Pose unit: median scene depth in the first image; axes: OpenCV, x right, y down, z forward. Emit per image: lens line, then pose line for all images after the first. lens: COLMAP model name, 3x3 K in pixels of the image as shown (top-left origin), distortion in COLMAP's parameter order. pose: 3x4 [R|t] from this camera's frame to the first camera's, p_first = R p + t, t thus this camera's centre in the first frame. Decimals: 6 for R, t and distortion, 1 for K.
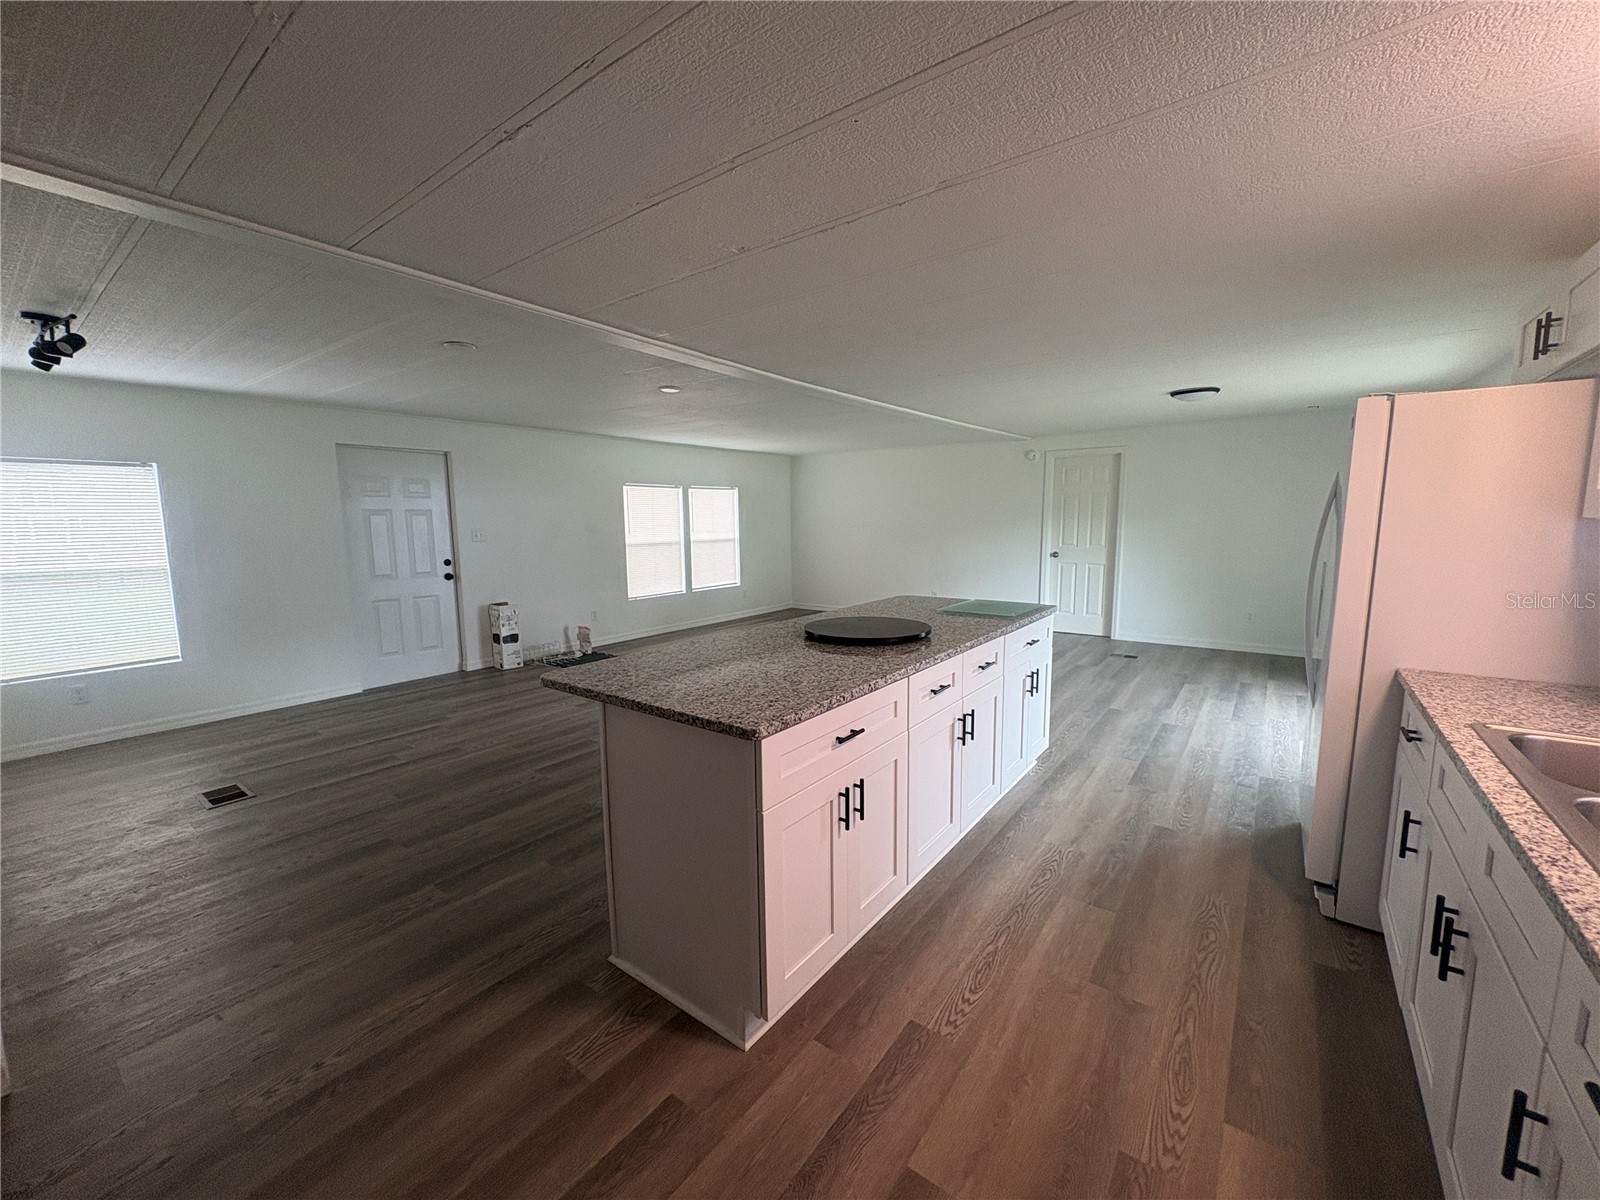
lens RADIAL K [[638.1, 0, 801.2], [0, 638.1, 594.5], [0, 0, 1]] dist [-0.003029, 0.001479]
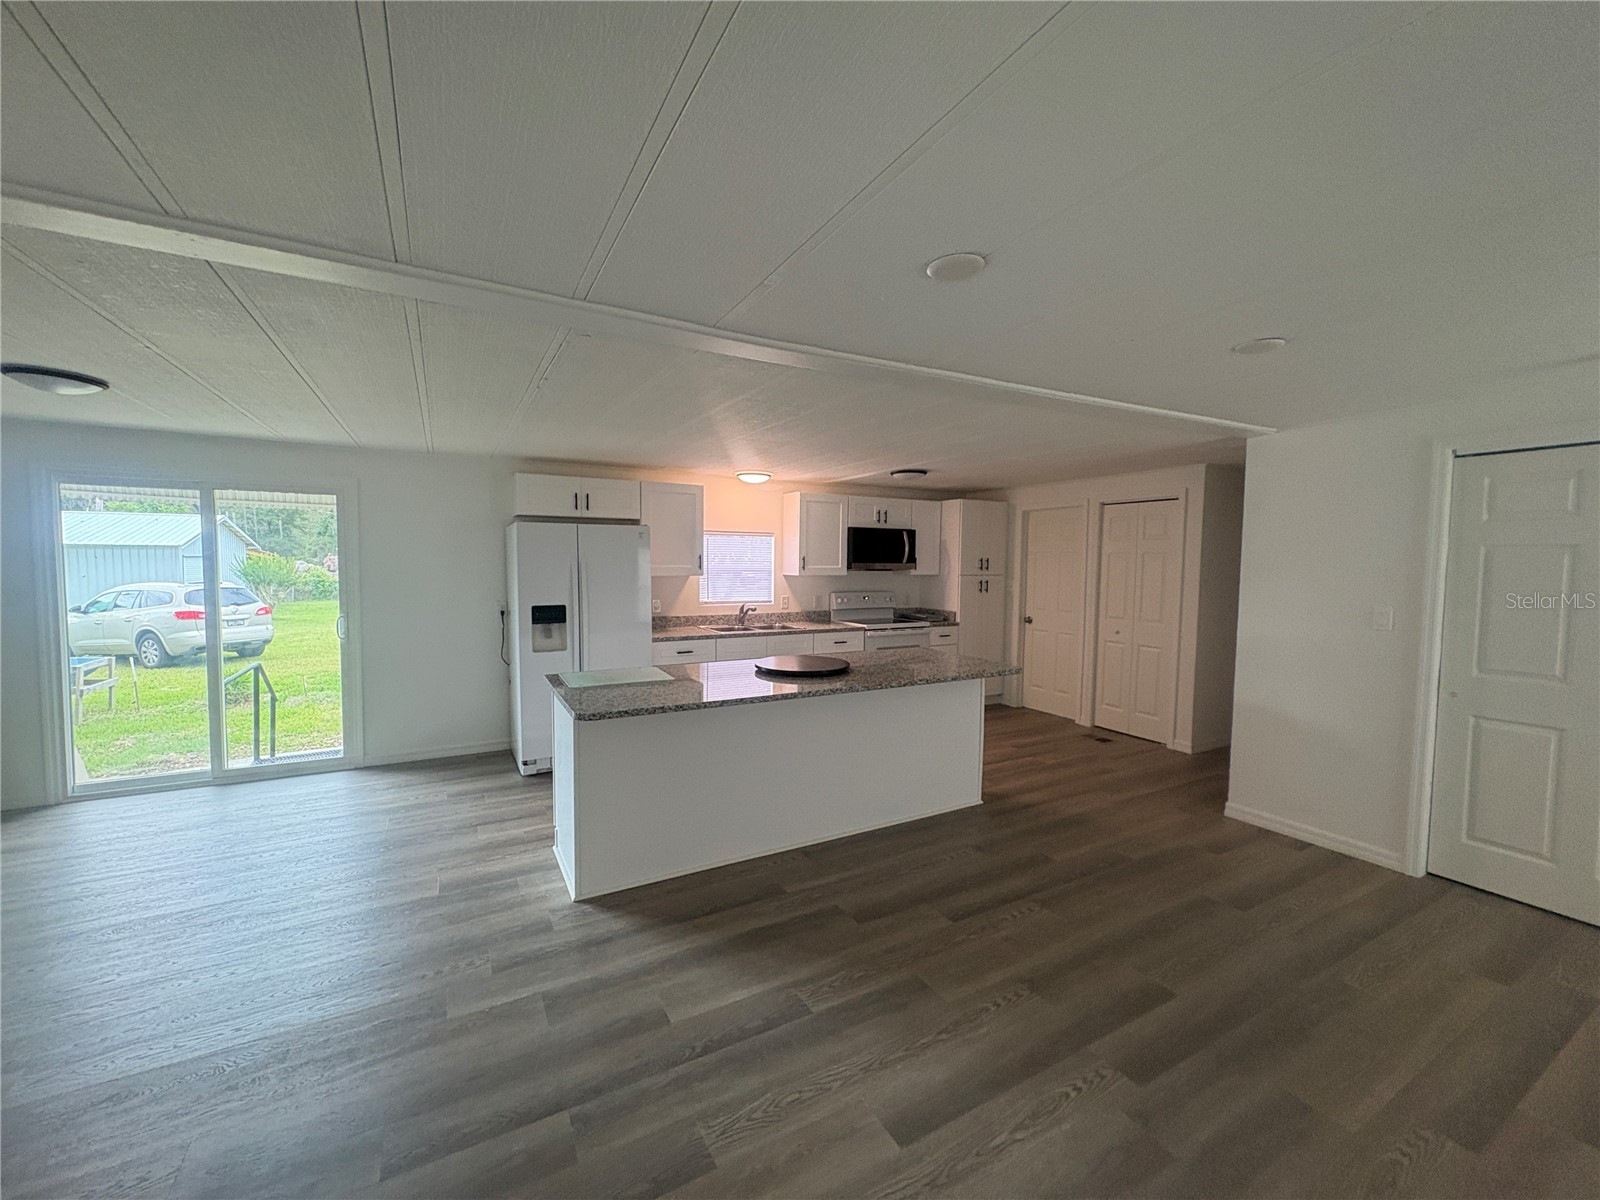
lens RADIAL K [[638.1, 0, 798.5], [0, 638.1, 597.9], [0, 0, 1]] dist [-0.003029, 0.001479]
pose [[-0.912458, -0.022819, 0.408533, -0.338802], [0.049635, 0.984897, 0.165872, -0.238904], [-0.406148, 0.171629, -0.897545, 1.706264]]
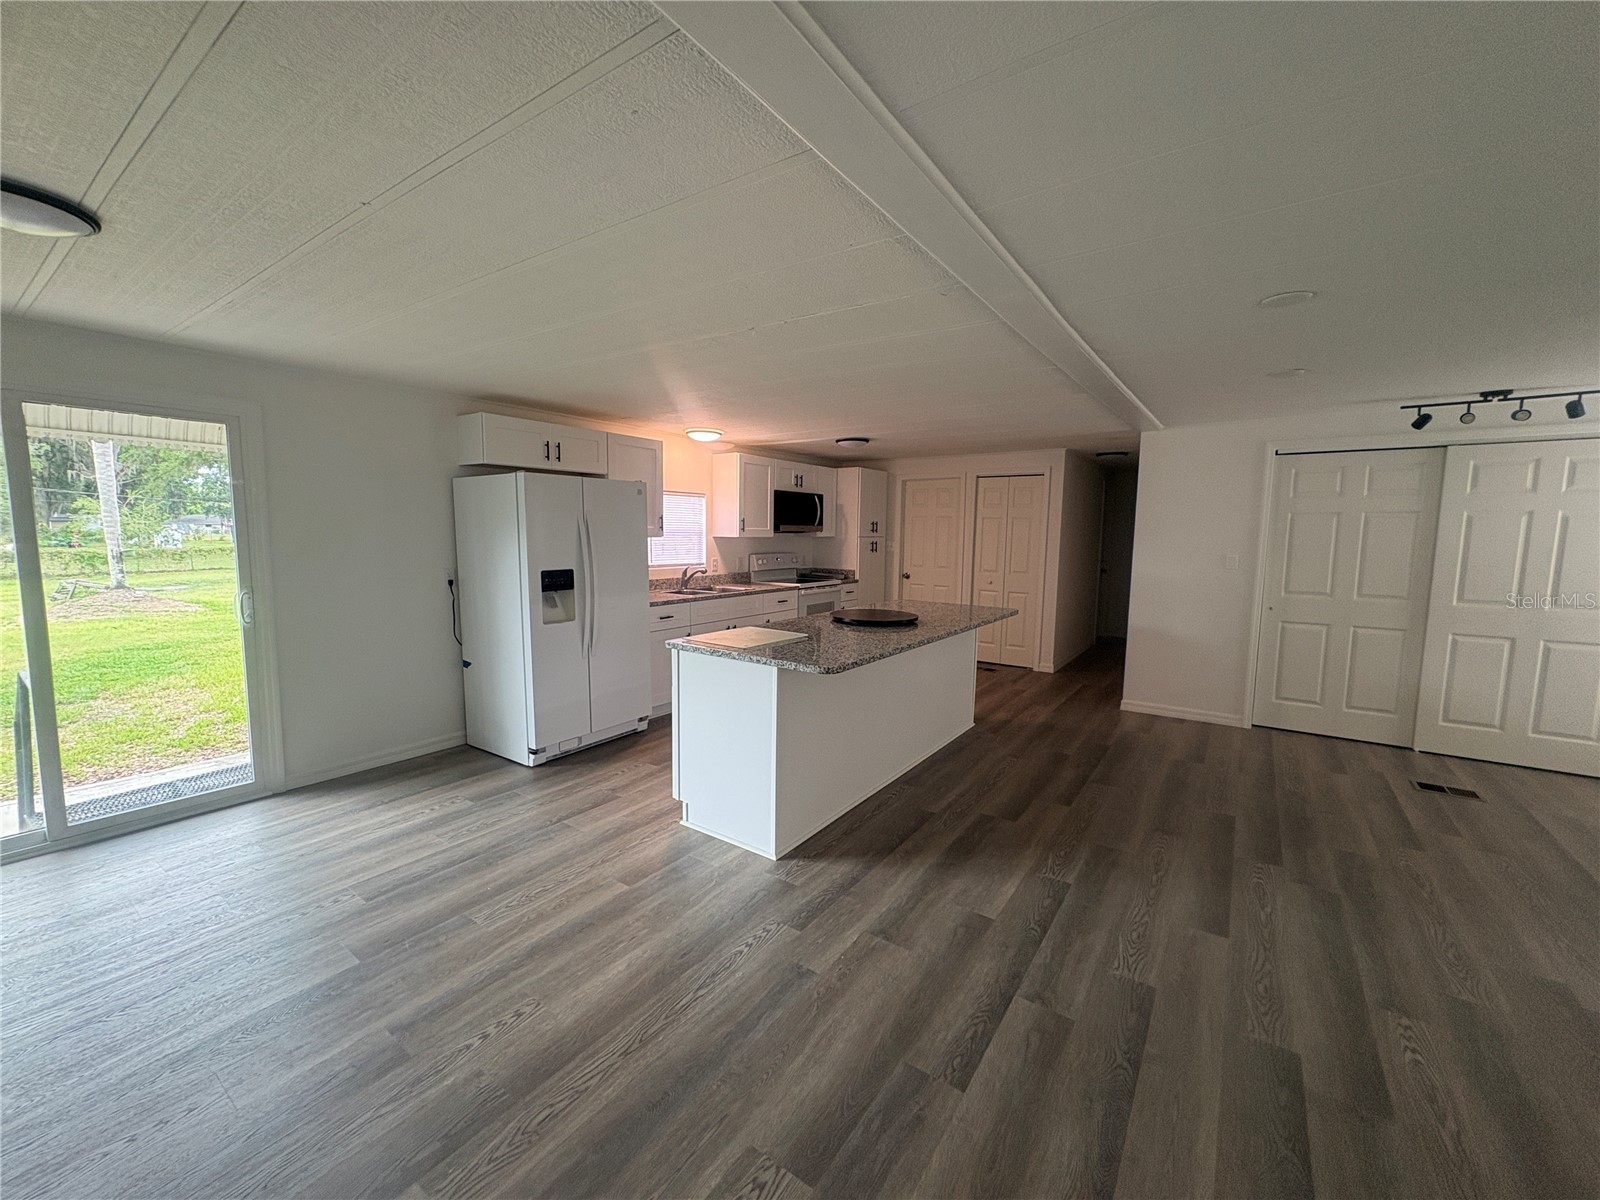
lens RADIAL K [[638.1, 0, 798.6], [0, 638.1, 598.9], [0, 0, 1]] dist [-0.003029, 0.001479]
pose [[-0.999603, 0.000772, -0.028147, 0.244759], [-0.005641, 0.973868, 0.227044, -0.243319], [0.027587, 0.227113, -0.973478, 1.872926]]
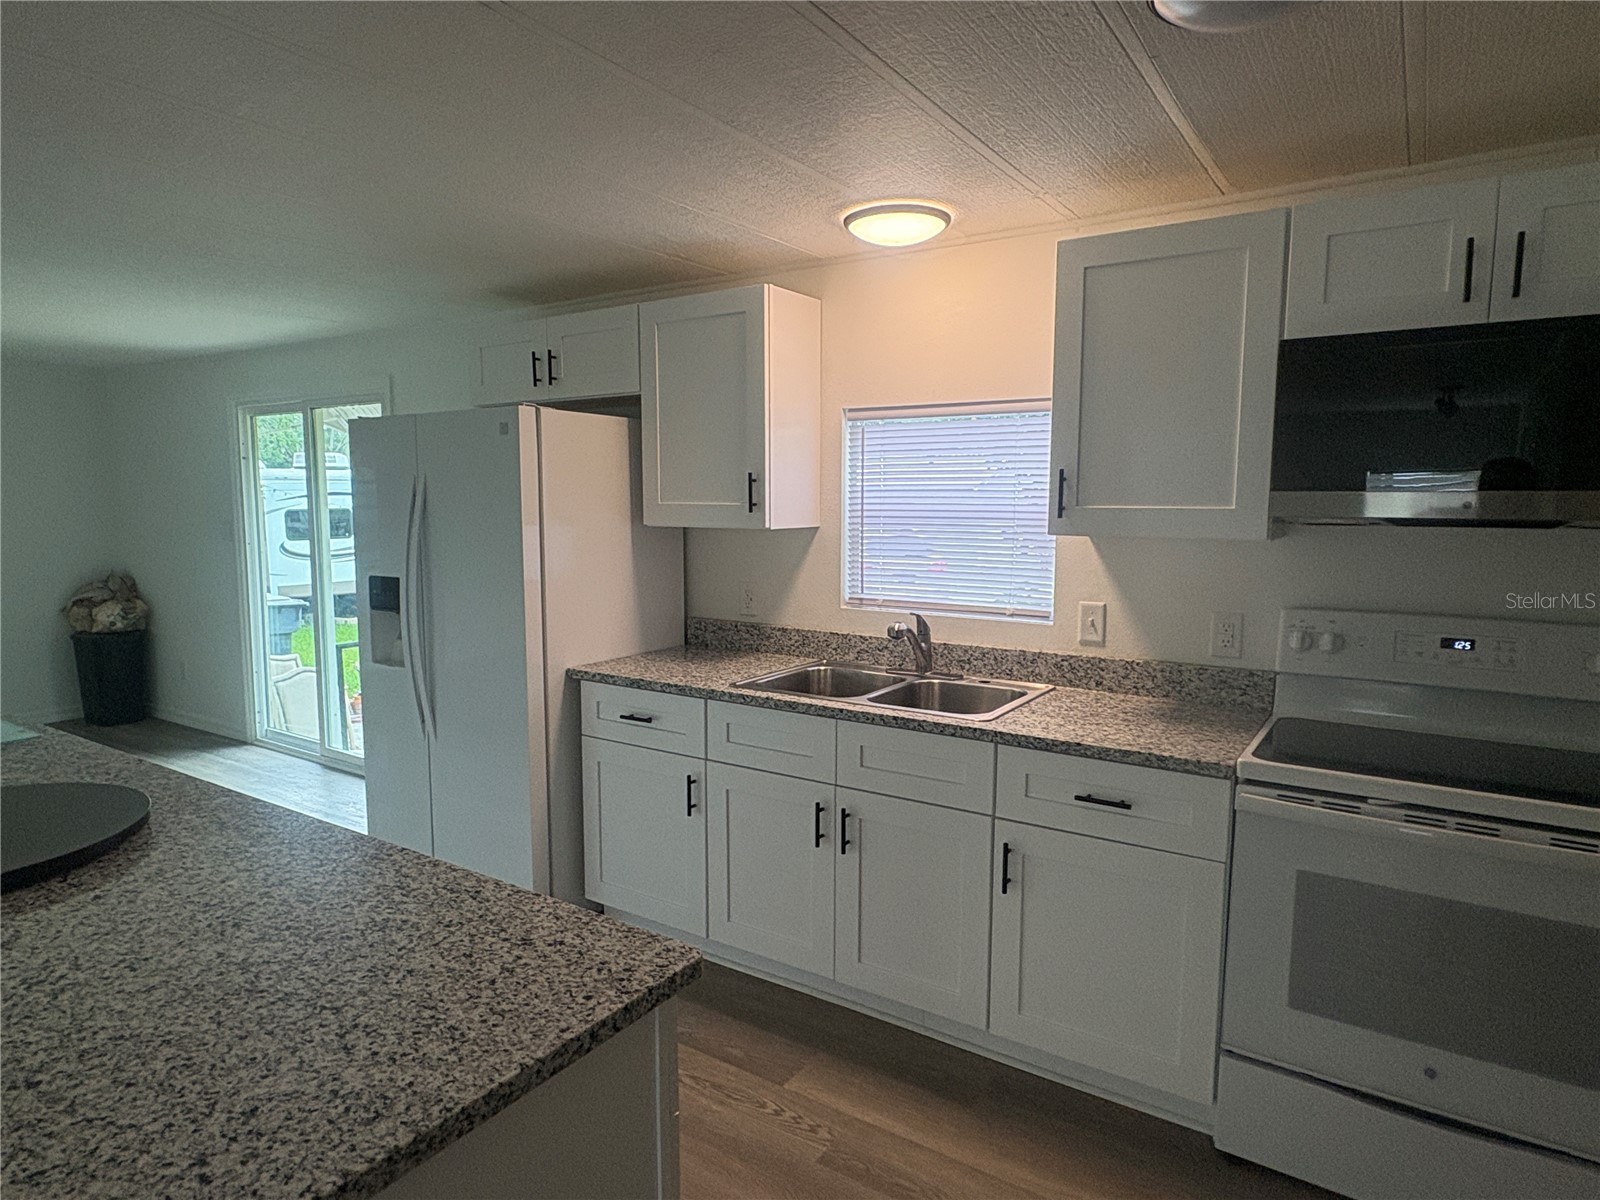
lens RADIAL K [[946.3, 0, 794.7], [0, 946.3, 600.6], [0, 0, 1]] dist [0.002793, 0.002595]
pose [[-0.054782, -0.099398, 0.993539, -0.365148], [0.120061, 0.987158, 0.105379, -0.067032], [-0.991254, 0.125058, -0.042145, 0.400251]]
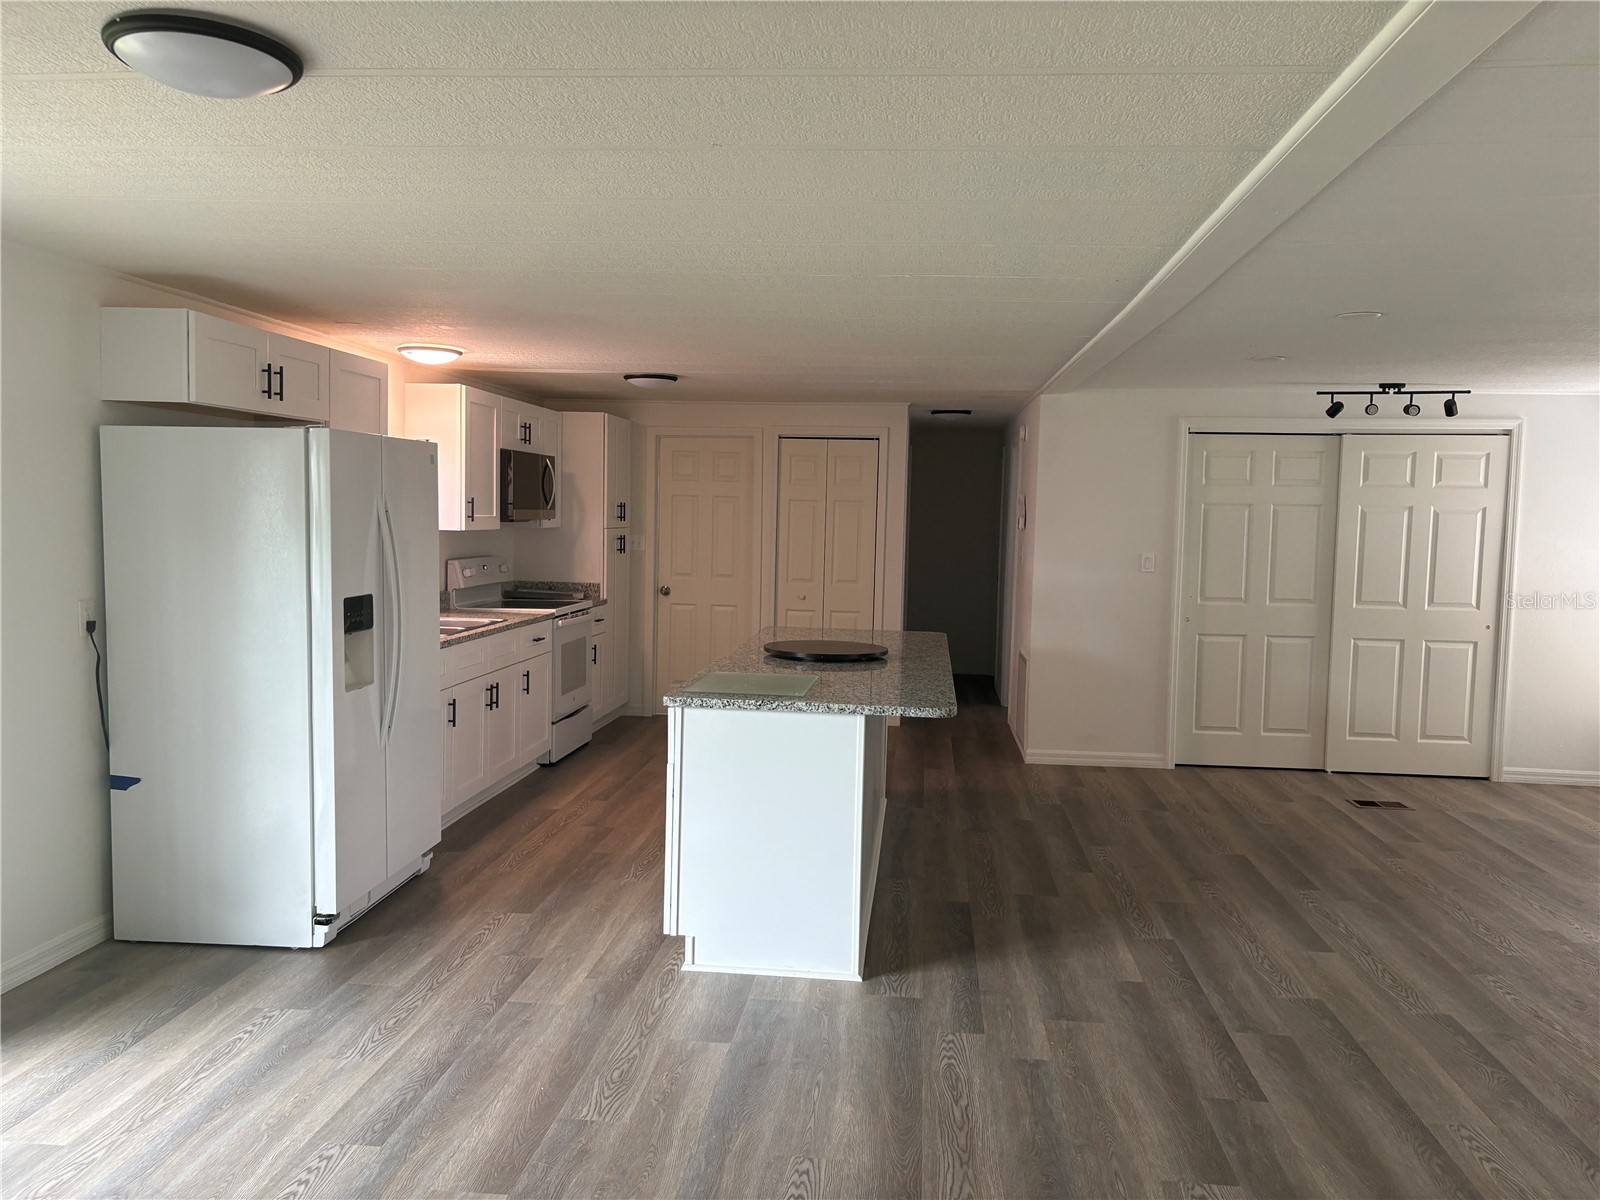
lens RADIAL K [[1214.2, 0, 800.2], [0, 1214.2, 597.4], [0, 0, 1]] dist [0.036656, -0.033670]
pose [[-0.857343, 0.027752, -0.513997, 0.880119], [-0.075195, 0.981082, 0.178394, -0.287378], [0.509224, 0.191595, -0.839036, 2.019275]]
